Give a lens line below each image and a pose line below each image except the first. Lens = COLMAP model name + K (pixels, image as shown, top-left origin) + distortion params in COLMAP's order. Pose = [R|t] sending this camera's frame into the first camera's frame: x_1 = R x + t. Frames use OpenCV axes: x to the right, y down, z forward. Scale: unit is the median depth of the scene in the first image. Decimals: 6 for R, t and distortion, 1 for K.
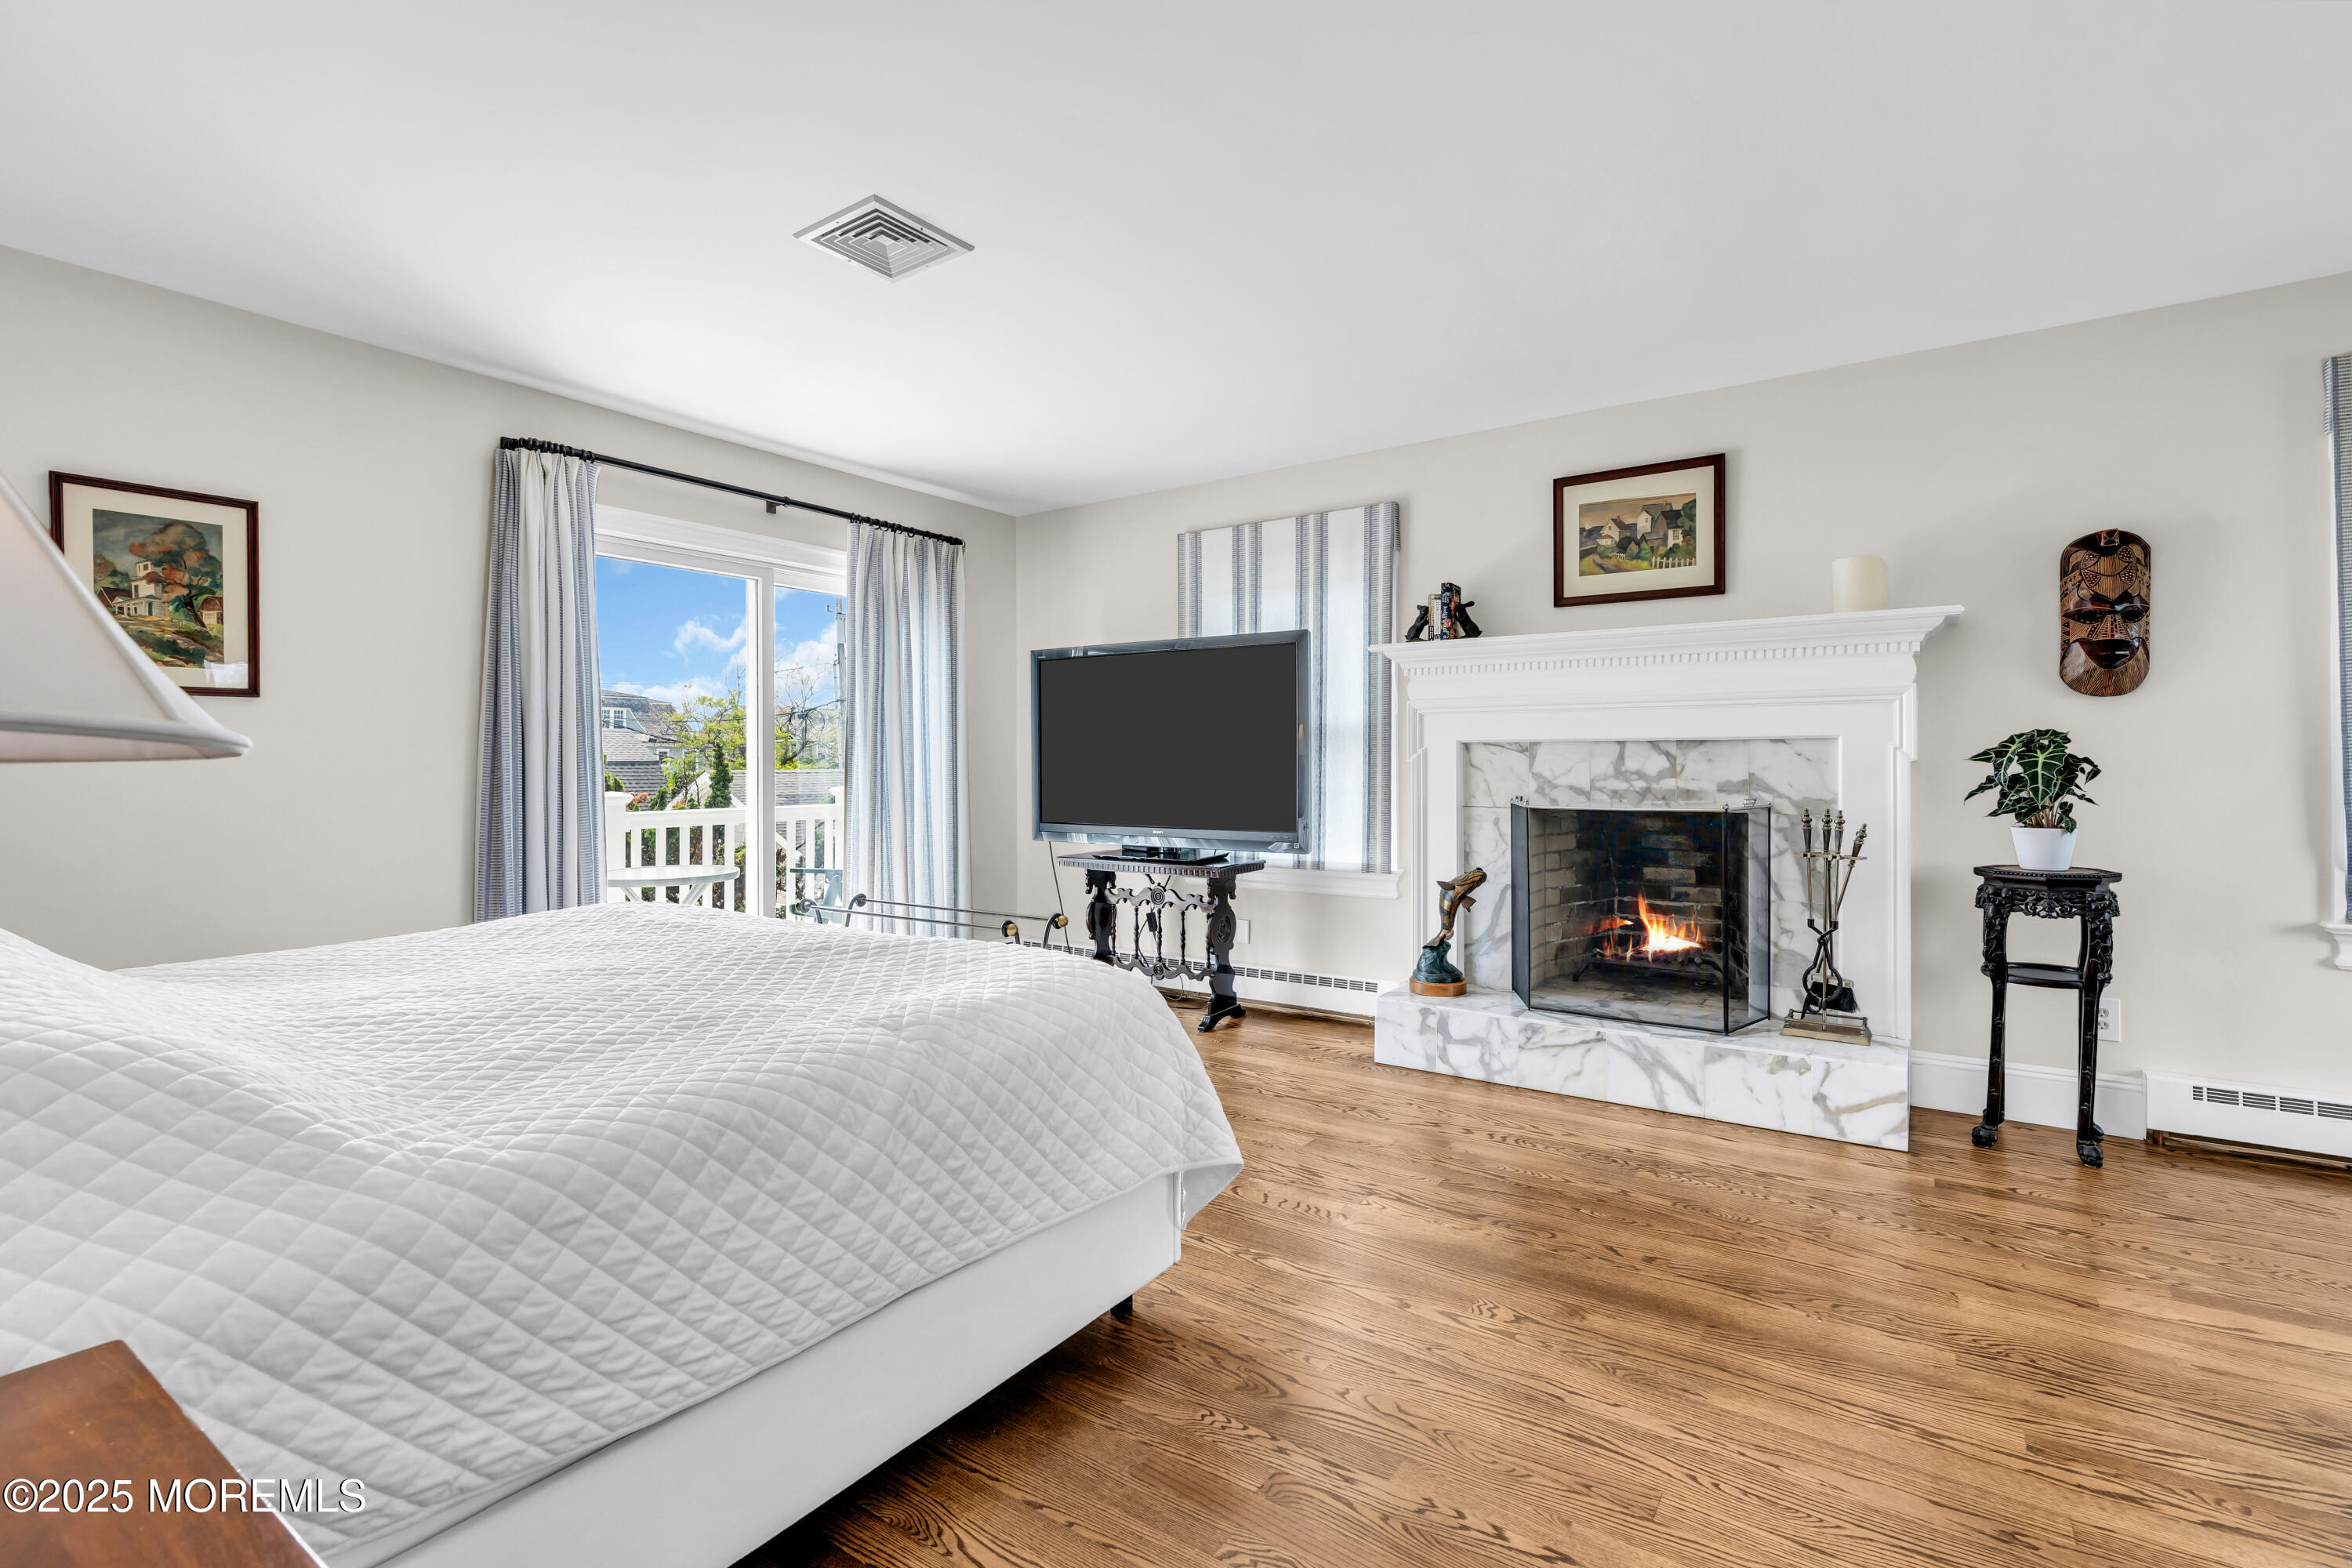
lens RADIAL K [[1064.2, 0, 1163.8], [0, 1064.2, 766.7], [0, 0, 1]] dist [-0.009281, 0.002999]
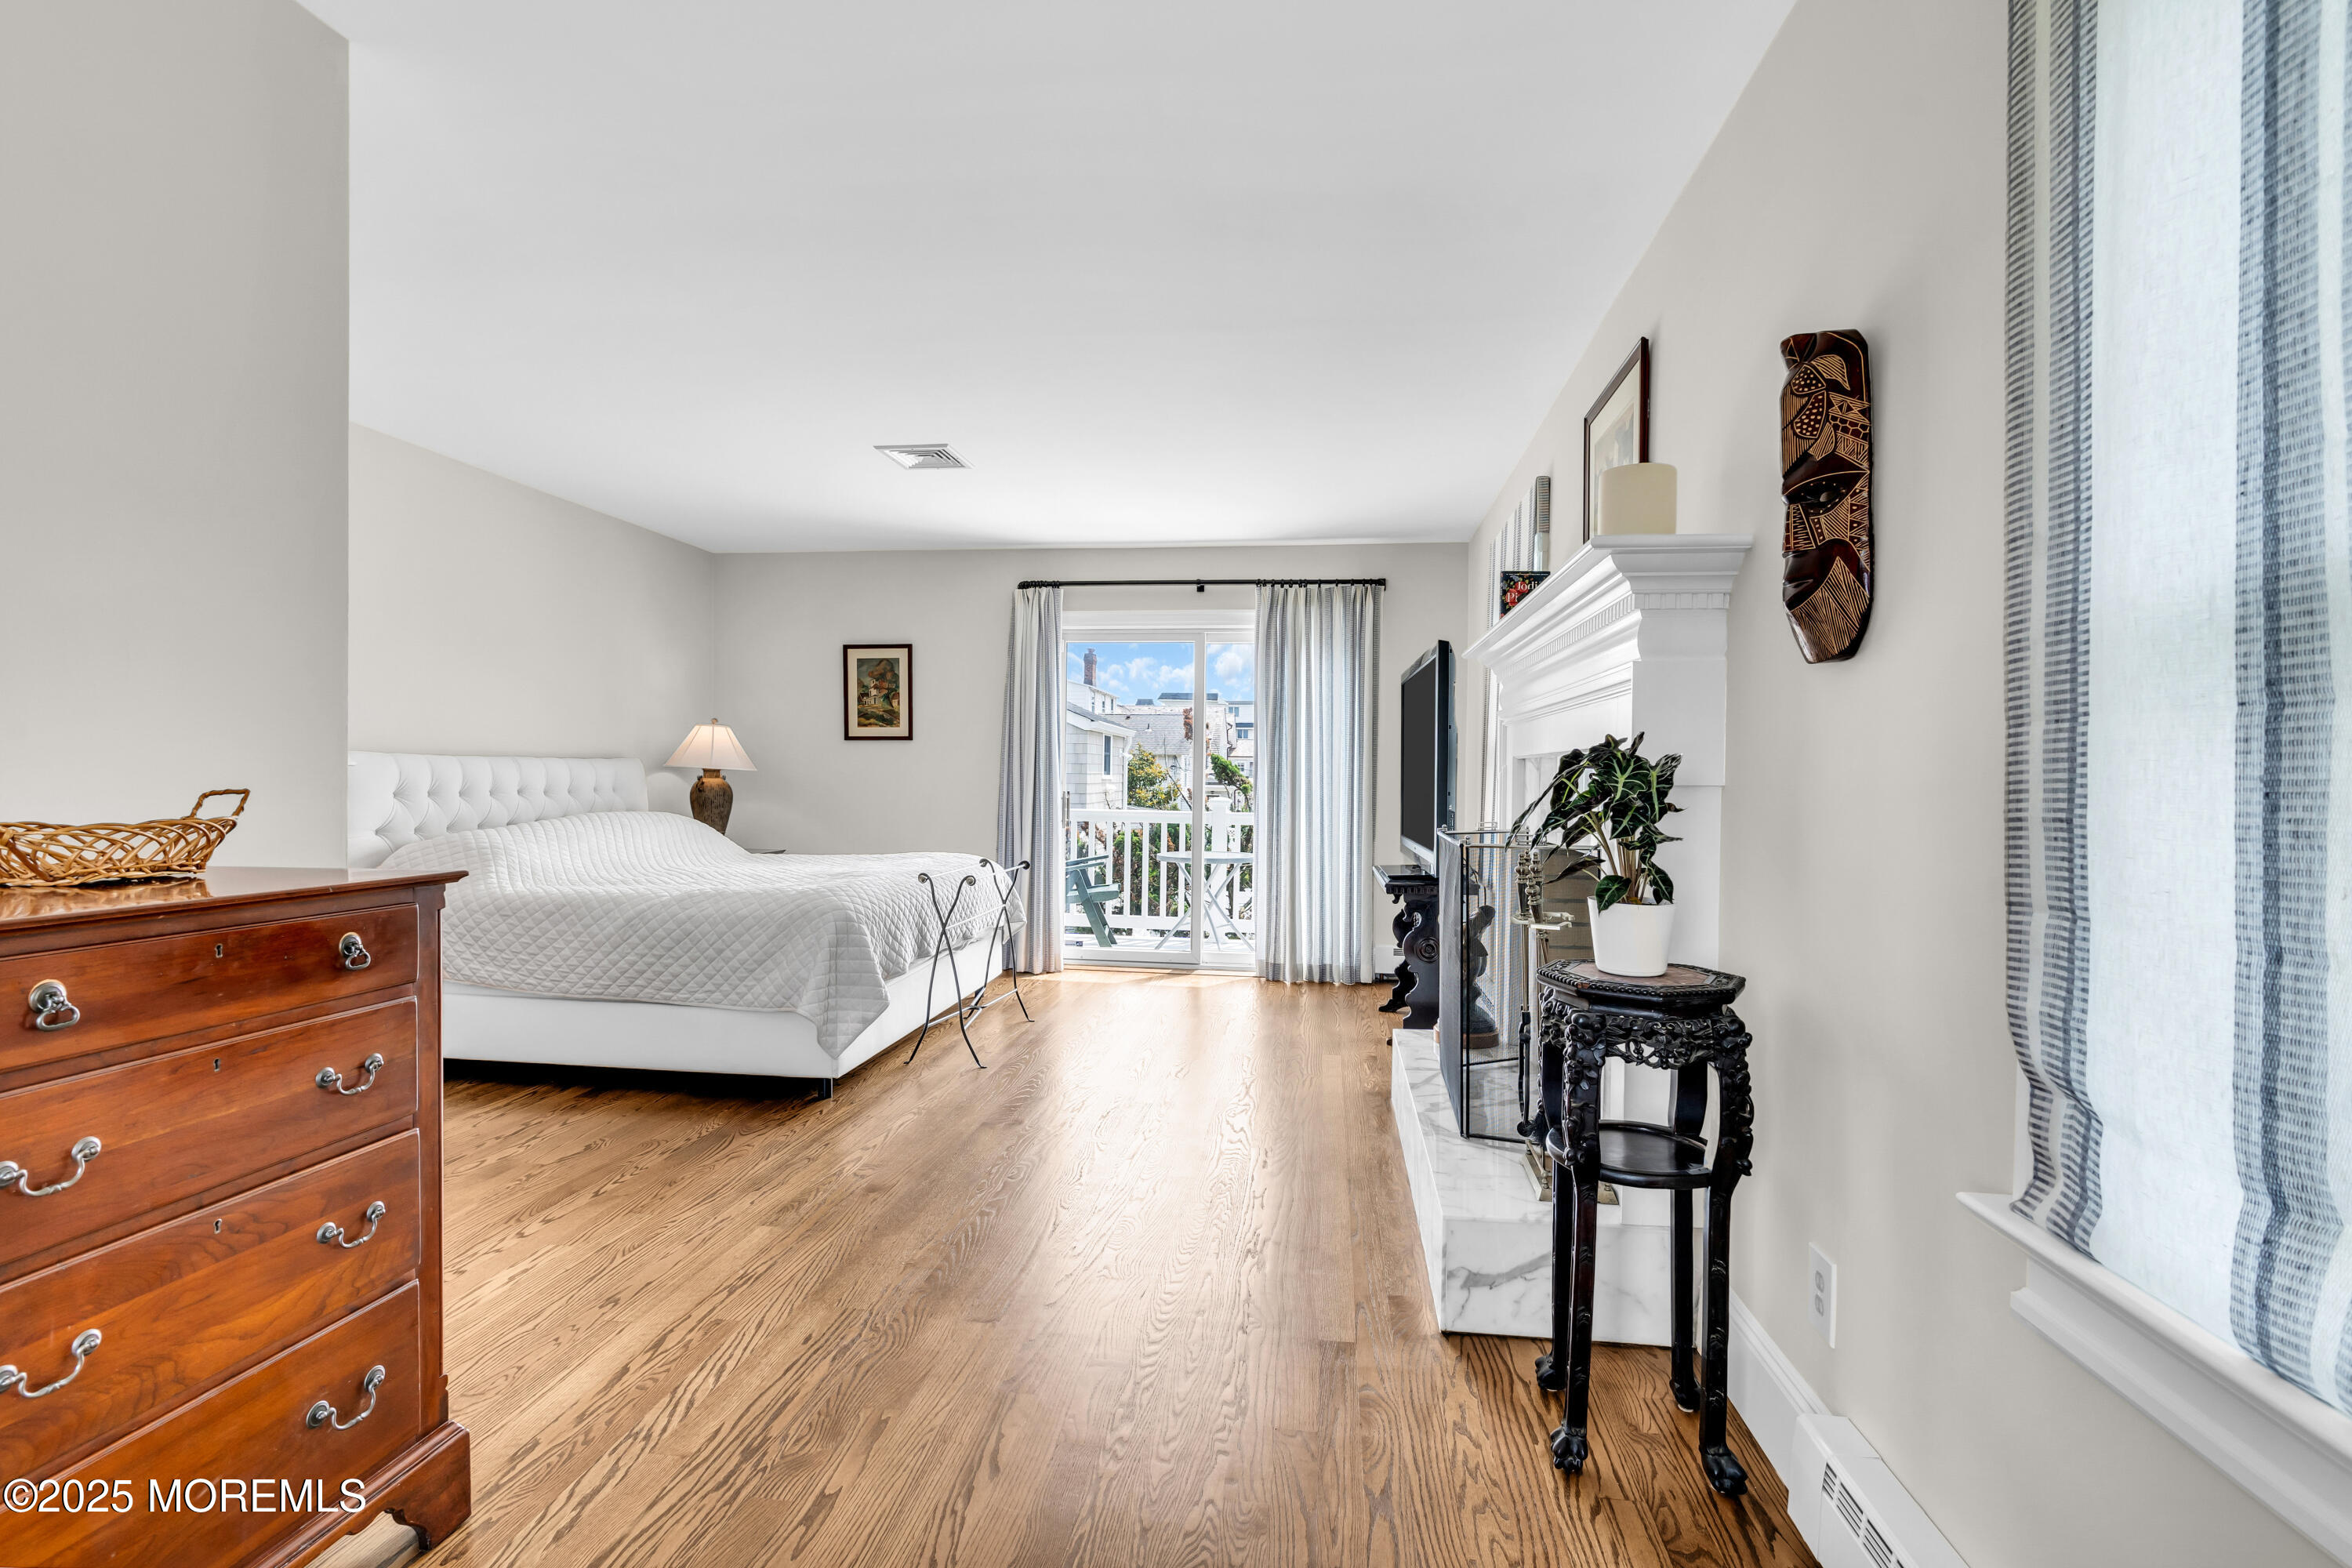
lens RADIAL K [[1064.2, 0, 1171.8], [0, 1064.2, 791.4], [0, 0, 1]] dist [-0.009281, 0.002999]
pose [[0.468882, 0.021922, -0.882989, 0.948963], [-0.016287, 0.999737, 0.016172, -0.005976], [0.883111, 0.006798, 0.469115, 0.383680]]
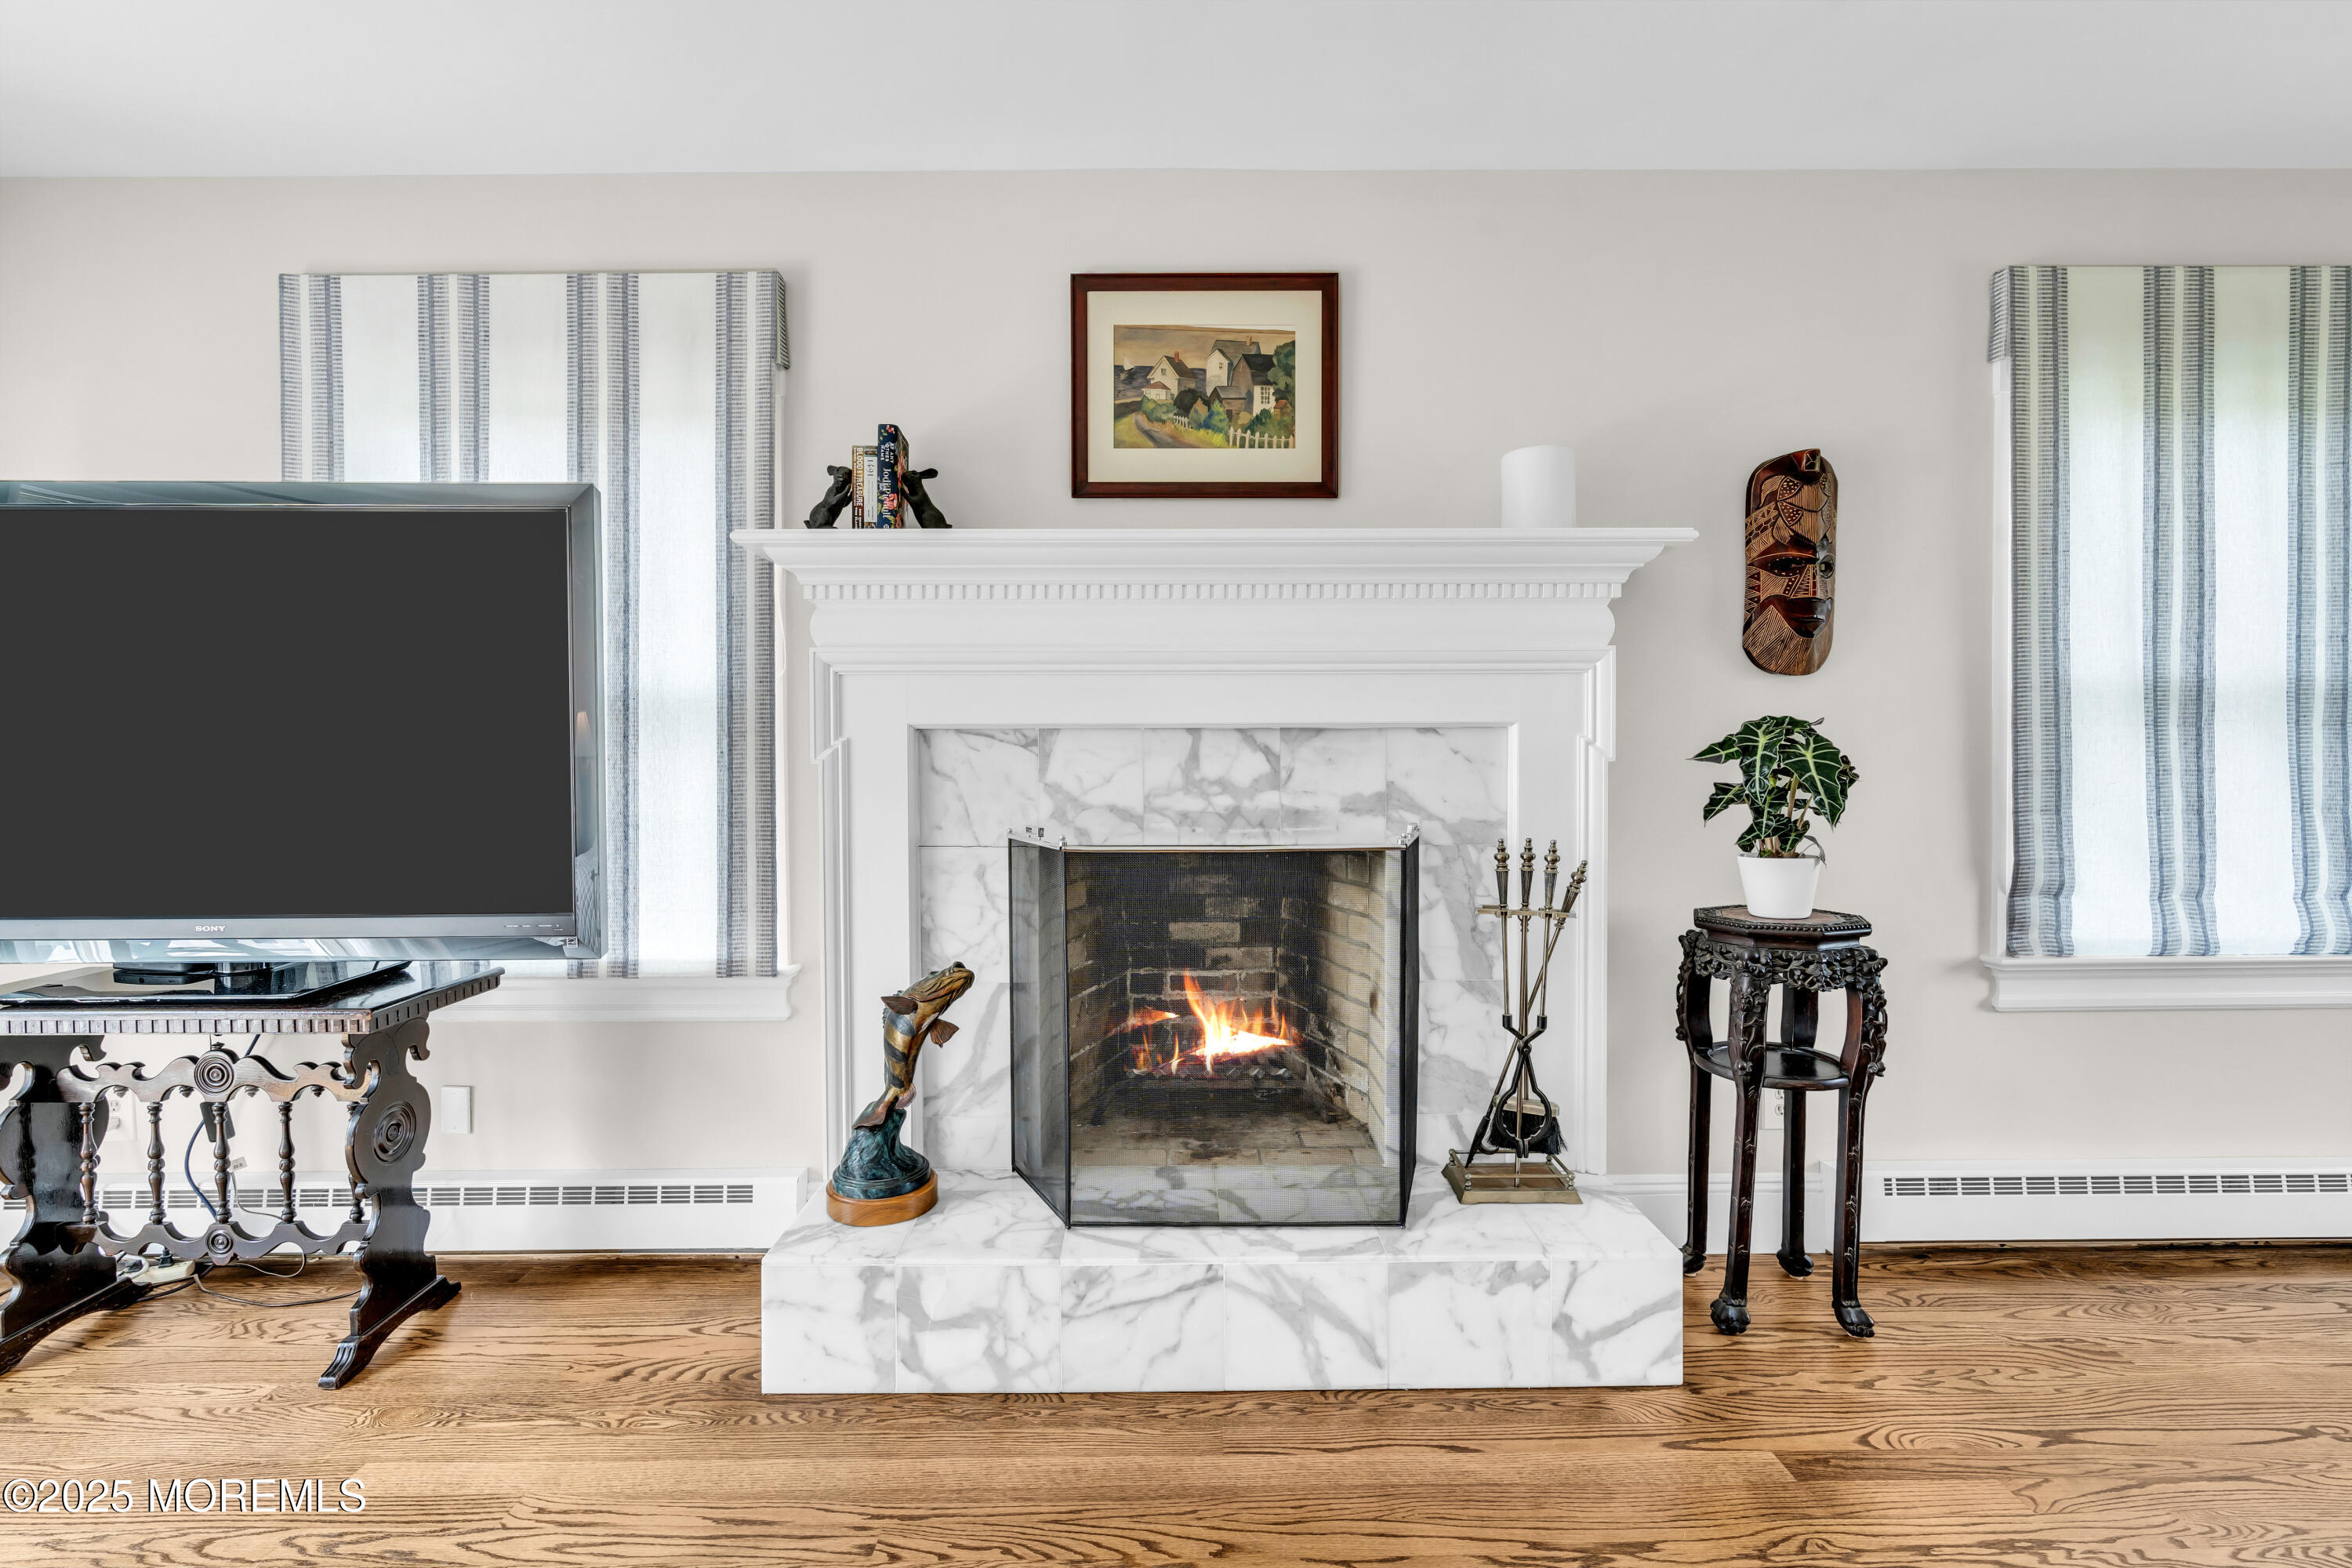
lens RADIAL K [[1064.2, 0, 1178.0], [0, 1064.2, 784.8], [0, 0, 1]] dist [-0.009281, 0.002999]
pose [[0.811029, -0.011613, 0.584891, 0.075149], [0.005069, 0.999905, 0.012825, -0.000437], [-0.584985, -0.007437, 0.811010, 0.509556]]
